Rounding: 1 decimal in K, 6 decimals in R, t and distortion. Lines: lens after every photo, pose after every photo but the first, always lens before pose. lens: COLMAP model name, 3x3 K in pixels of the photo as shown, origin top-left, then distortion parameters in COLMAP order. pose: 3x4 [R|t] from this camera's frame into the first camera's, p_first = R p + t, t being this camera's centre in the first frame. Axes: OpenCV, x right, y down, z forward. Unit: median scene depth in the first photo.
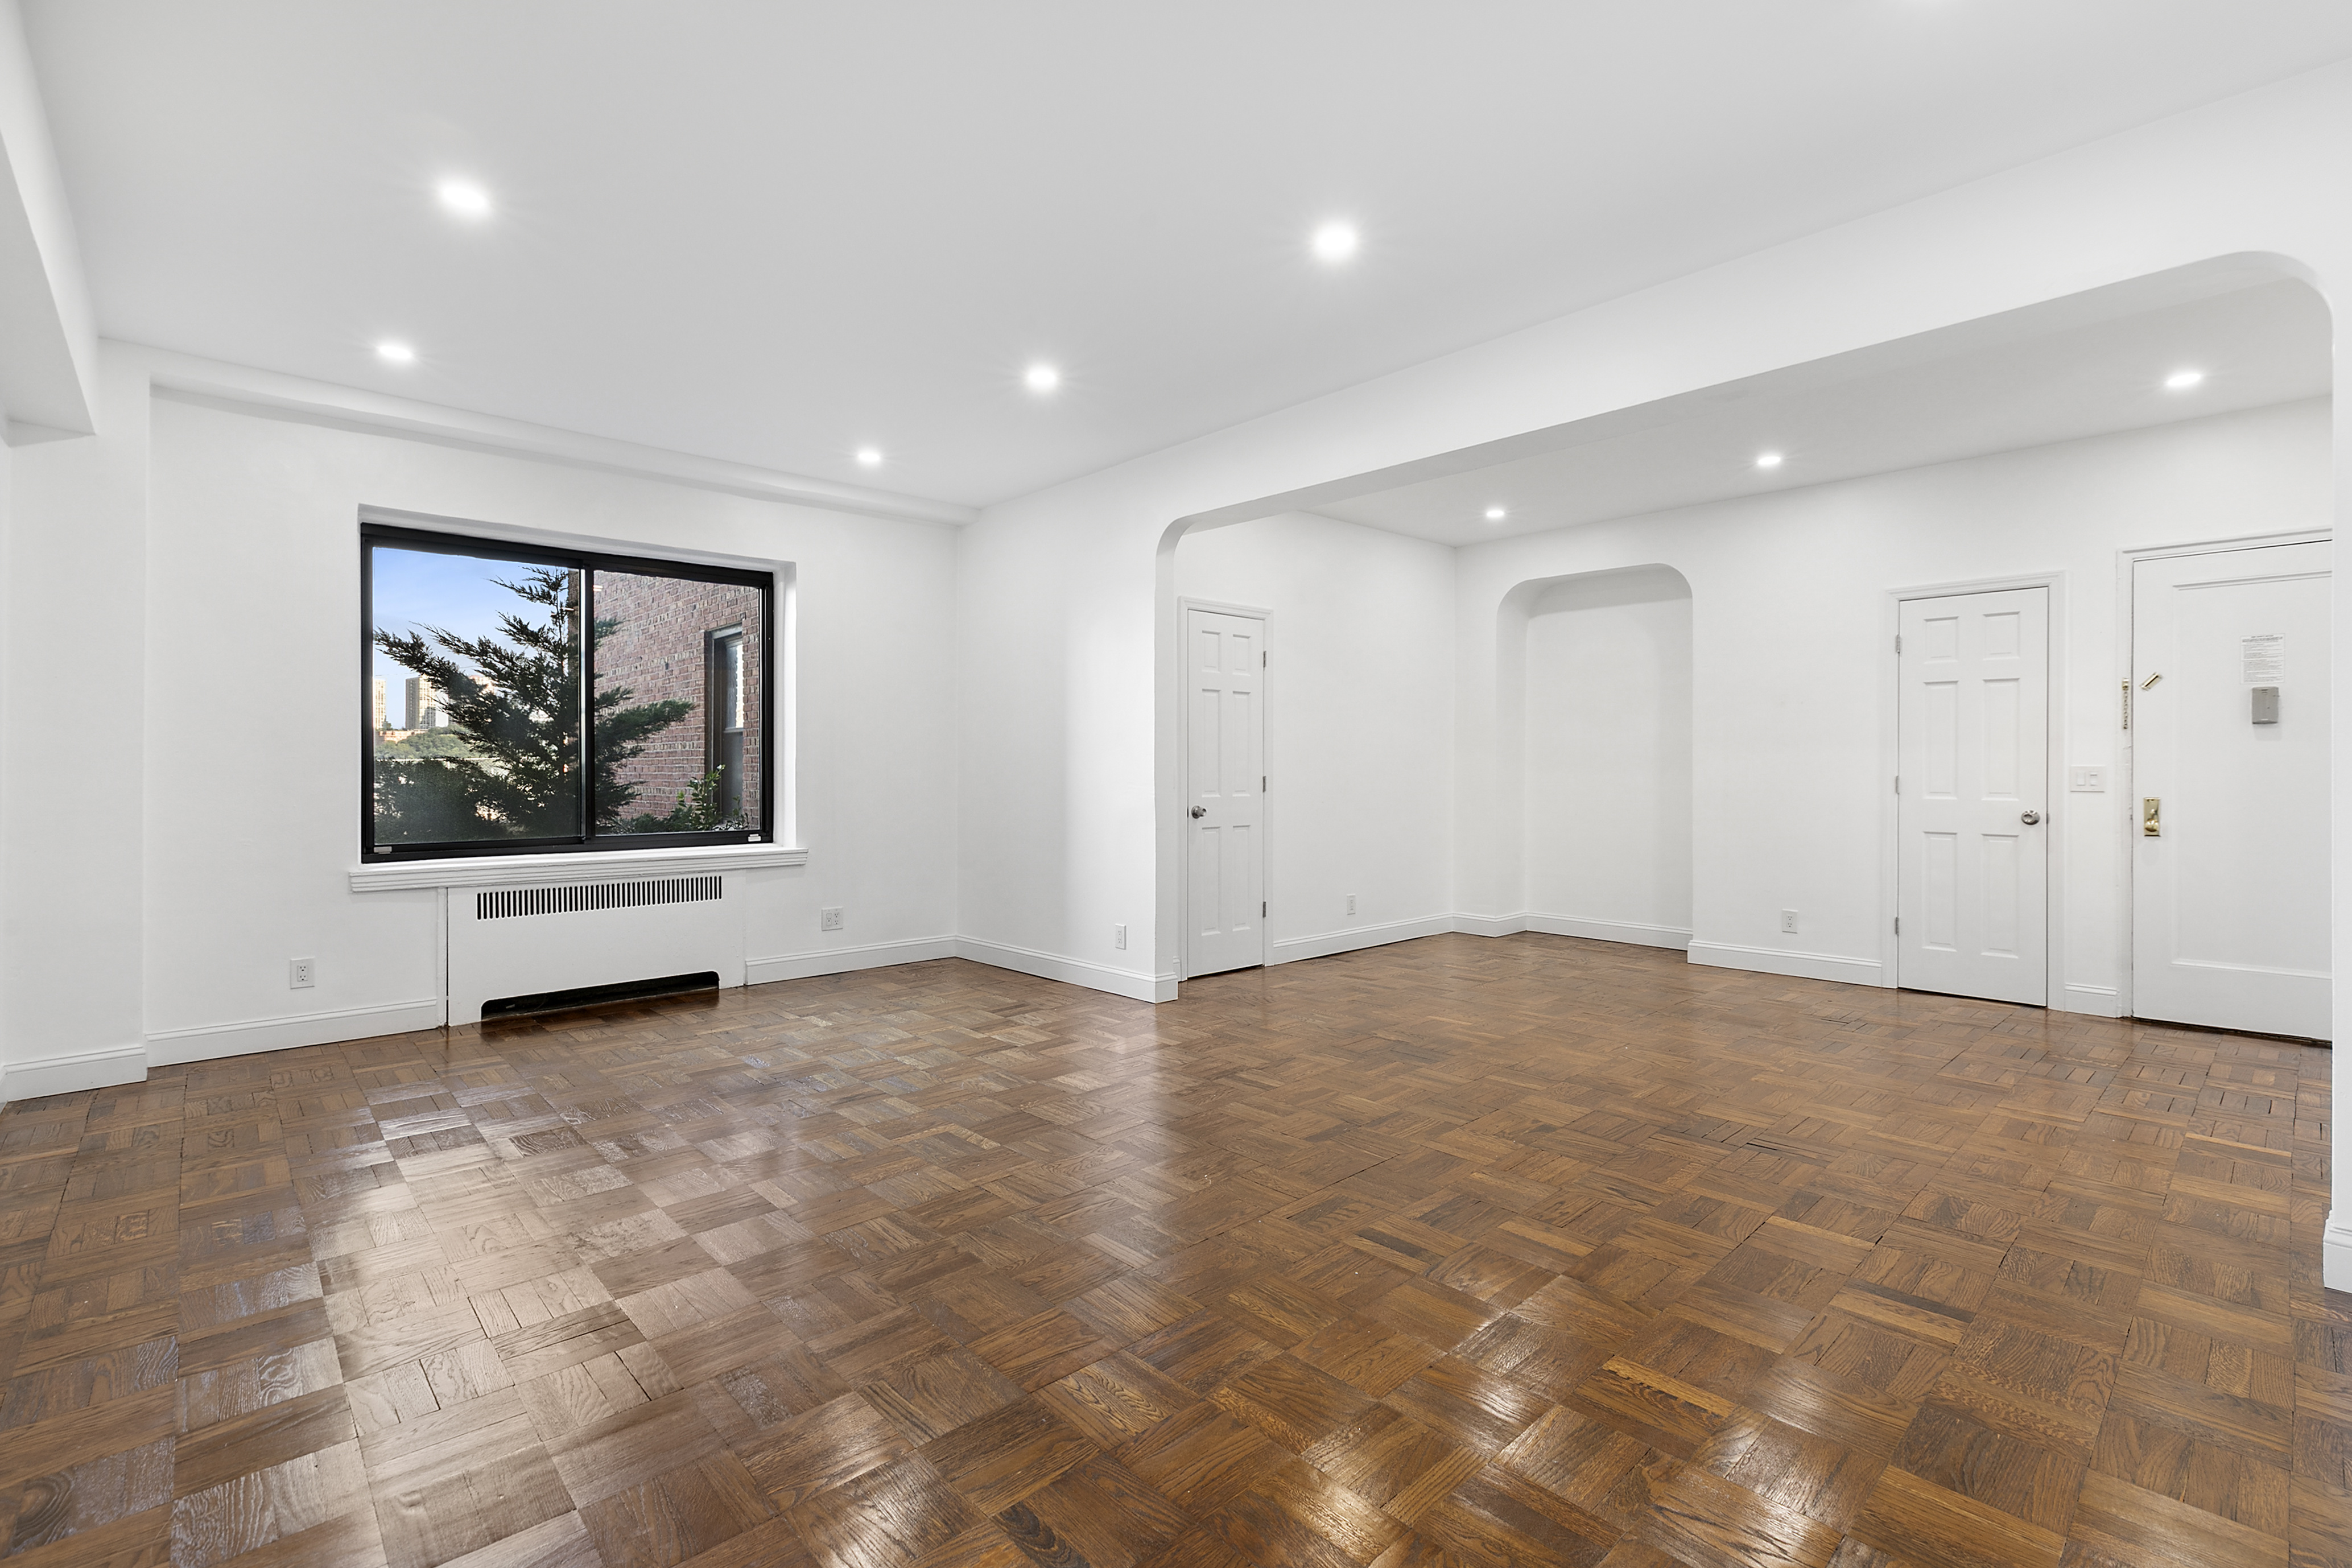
lens RADIAL K [[1063.0, 0, 1189.6], [0, 1063.0, 779.2], [0, 0, 1]] dist [0.011778, -0.000424]
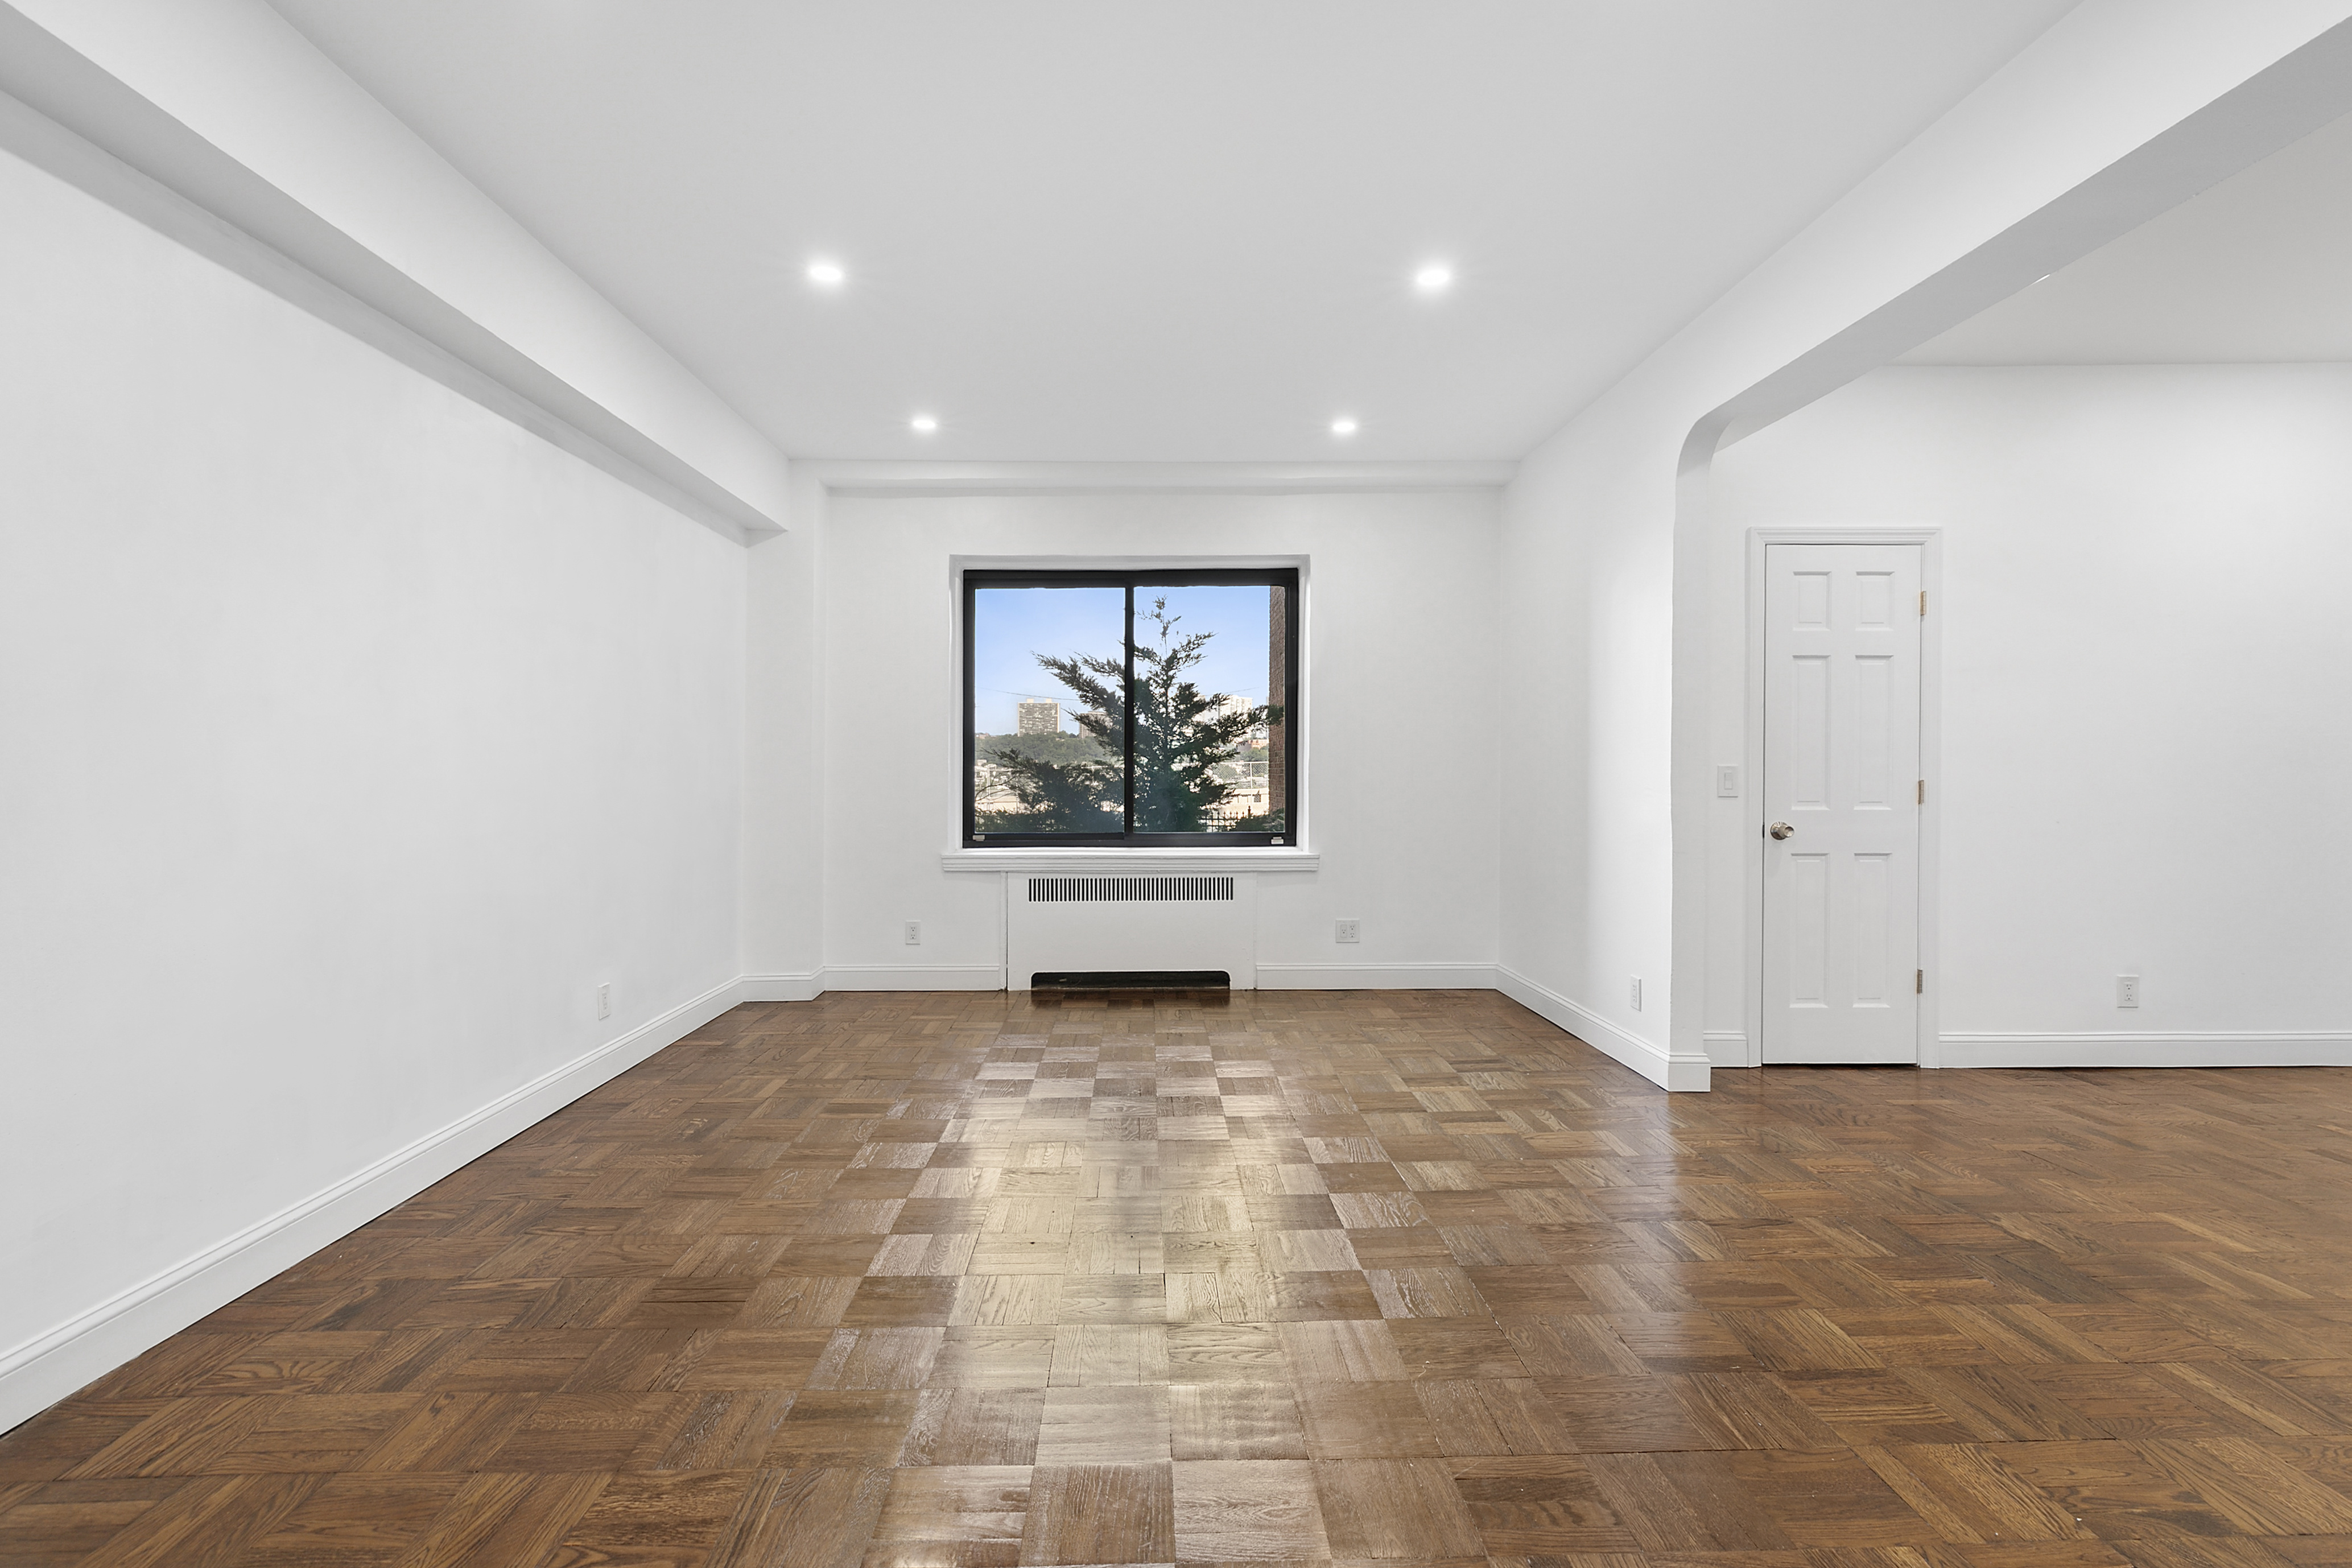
lens RADIAL K [[1084.3, 0, 1154.9], [0, 1084.3, 780.7], [0, 0, 1]] dist [0.008305, -0.000758]
pose [[0.739103, 0.005063, -0.673573, 0.209394], [-0.004916, 0.999986, 0.002123, -0.002124], [0.673575, 0.001742, 0.739117, 0.212678]]
